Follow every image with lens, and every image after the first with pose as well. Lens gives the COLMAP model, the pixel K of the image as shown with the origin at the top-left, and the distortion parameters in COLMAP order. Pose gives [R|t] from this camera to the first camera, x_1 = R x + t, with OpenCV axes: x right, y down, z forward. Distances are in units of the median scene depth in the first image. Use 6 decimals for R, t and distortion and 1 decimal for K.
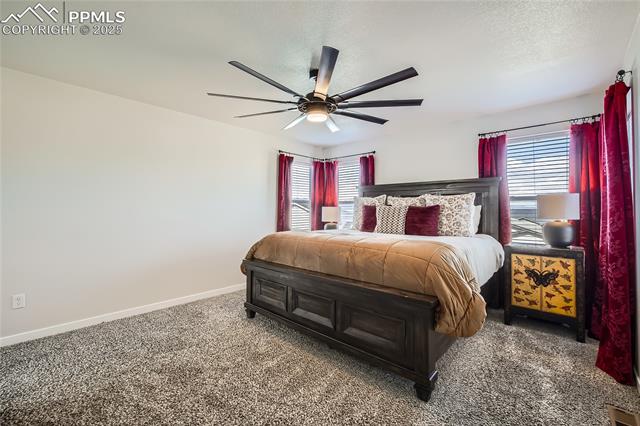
lens RADIAL K [[271.8, 0, 318.6], [0, 271.8, 209.9], [0, 0, 1]] dist [0.000692, -0.000006]
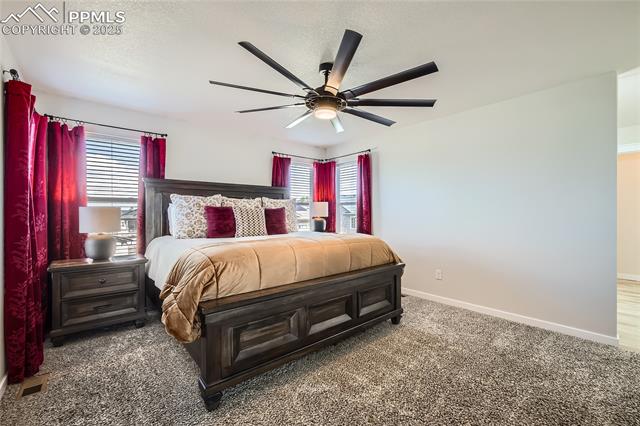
lens RADIAL K [[283.3, 0, 320.0], [0, 283.3, 213.0], [0, 0, 1]] dist [0.001941, 0.000092]
pose [[0.113828, -0.006629, 0.993478, -0.771772], [0.000873, 0.999978, 0.006572, -0.002156], [-0.993500, 0.000119, 0.113831, 0.697341]]
